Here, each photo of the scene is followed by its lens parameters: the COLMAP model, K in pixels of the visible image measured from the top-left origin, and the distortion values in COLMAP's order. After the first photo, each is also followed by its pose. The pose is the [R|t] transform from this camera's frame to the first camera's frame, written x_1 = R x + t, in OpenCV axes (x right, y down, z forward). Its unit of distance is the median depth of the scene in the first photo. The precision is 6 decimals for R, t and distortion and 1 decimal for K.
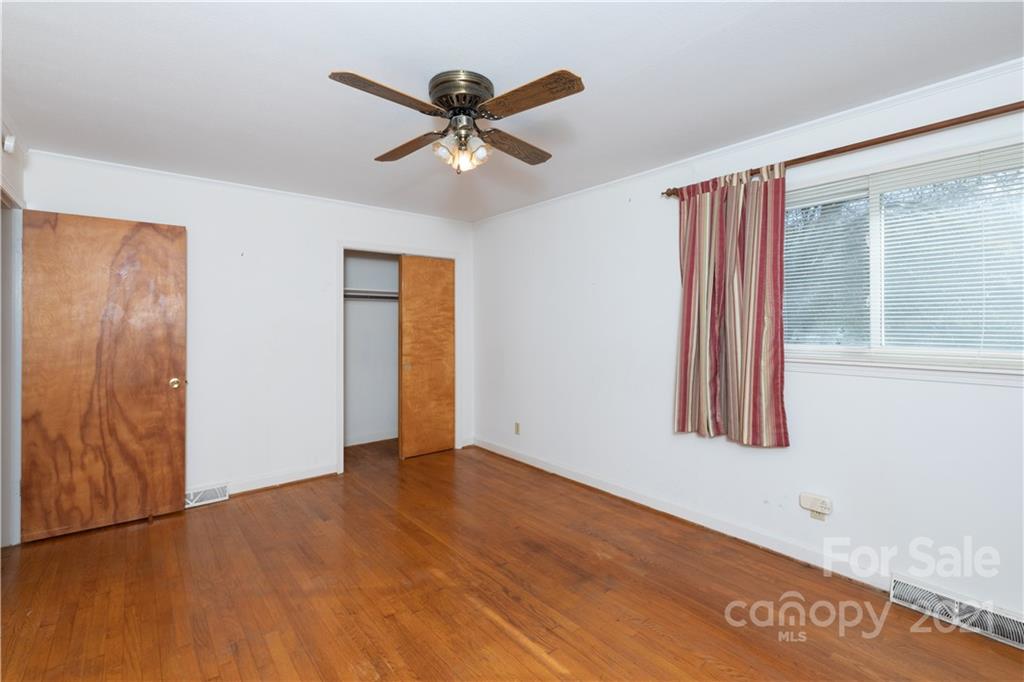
lens RADIAL K [[459.4, 0, 513.2], [0, 459.4, 331.5], [0, 0, 1]] dist [-0.004791, -0.000392]
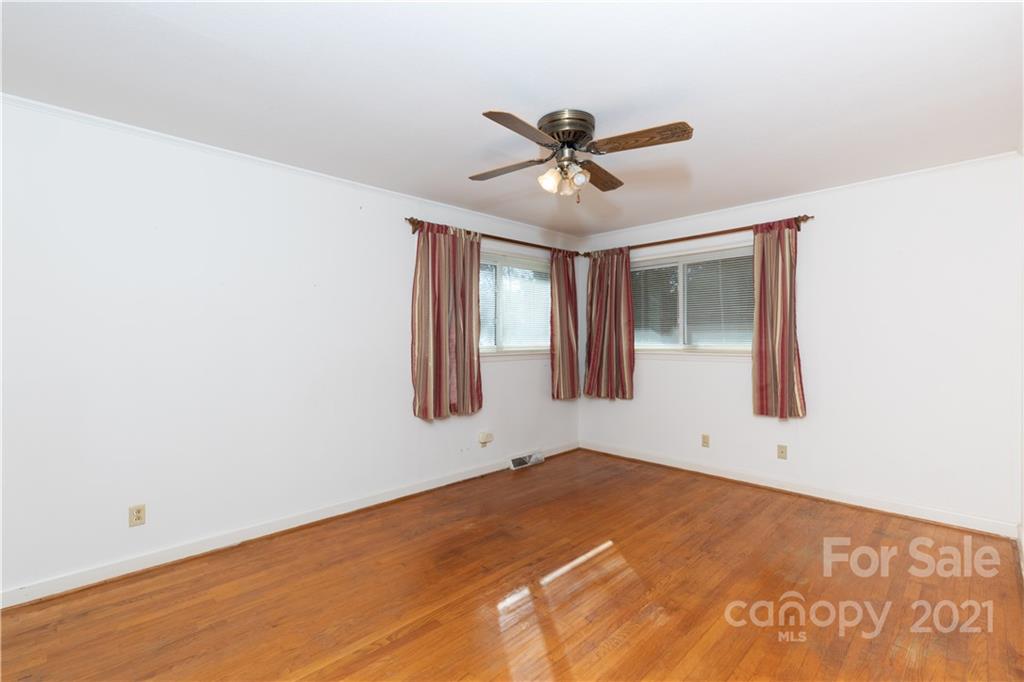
lens RADIAL K [[459.4, 0, 512.7], [0, 459.4, 341.4], [0, 0, 1]] dist [-0.004791, -0.000392]
pose [[-0.089071, -0.017910, 0.995864, -0.953471], [0.009757, 0.999775, 0.018853, -0.014492], [-0.995978, 0.011396, -0.088876, 0.944381]]
